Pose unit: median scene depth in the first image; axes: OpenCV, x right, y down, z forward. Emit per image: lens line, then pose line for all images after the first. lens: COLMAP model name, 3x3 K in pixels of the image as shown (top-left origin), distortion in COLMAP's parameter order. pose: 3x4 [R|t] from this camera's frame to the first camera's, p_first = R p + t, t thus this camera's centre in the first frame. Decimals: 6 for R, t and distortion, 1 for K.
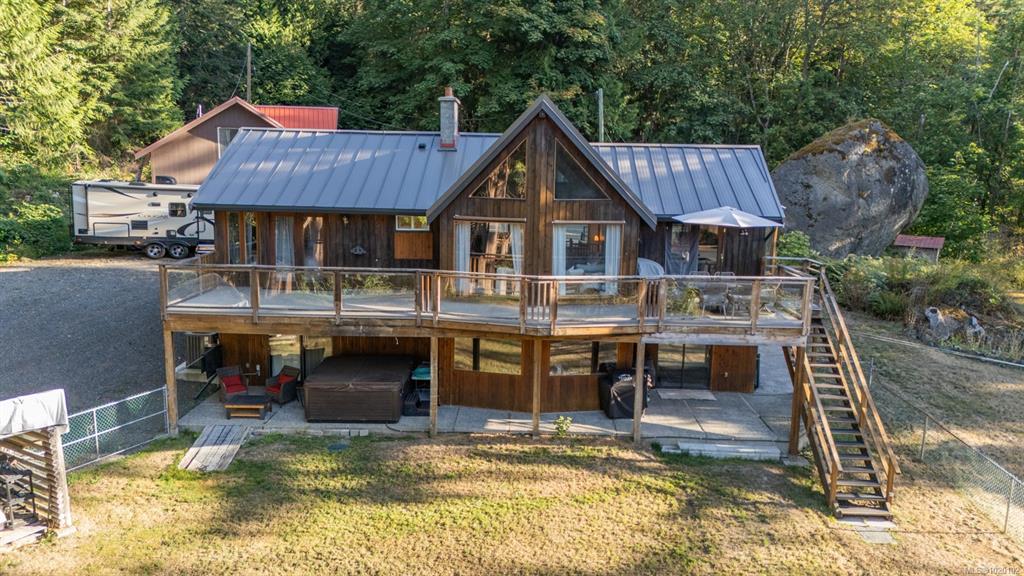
lens RADIAL K [[747.9, 0, 513.5], [0, 747.9, 281.2], [0, 0, 1]] dist [0.085293, -0.083548]
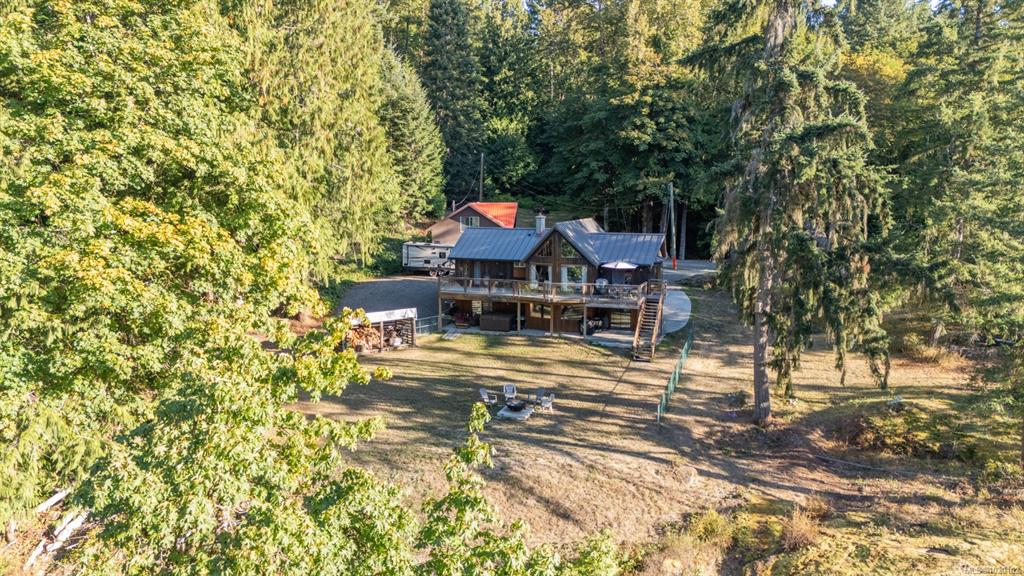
lens RADIAL K [[747.9, 0, 513.5], [0, 747.9, 281.2], [0, 0, 1]] dist [0.085293, -0.083548]
pose [[0.951541, 0.020639, -0.306829, 0.778823], [-0.031769, 0.999004, -0.031323, 0.081663], [0.305877, 0.039553, 0.951249, -1.845459]]
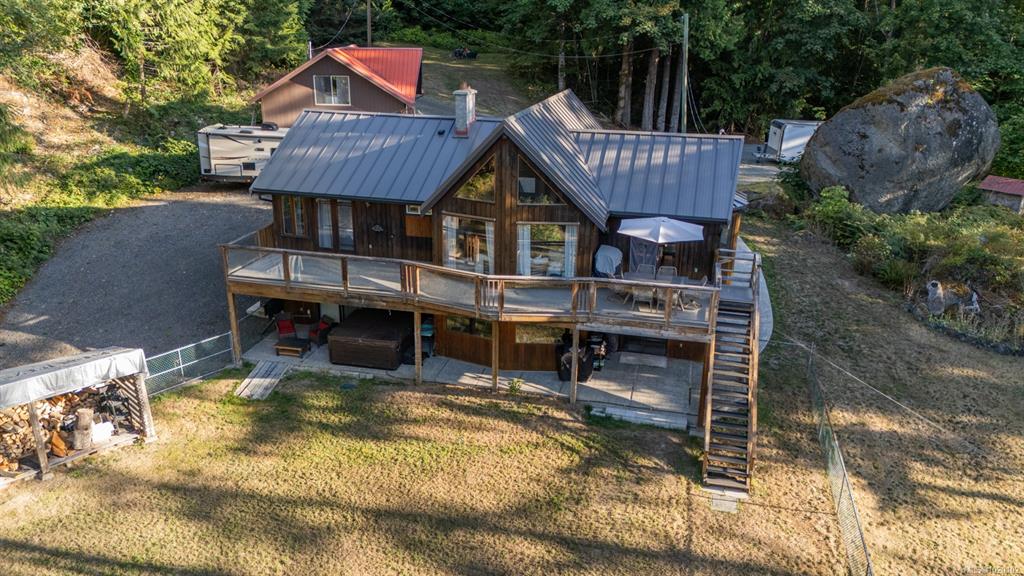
lens RADIAL K [[747.9, 0, 513.5], [0, 747.9, 281.2], [0, 0, 1]] dist [0.085293, -0.083548]
pose [[0.977323, 0.064412, -0.201718, 0.301063], [-0.028421, 0.983895, 0.176474, -0.201015], [0.209836, -0.166739, 0.963414, -0.184755]]
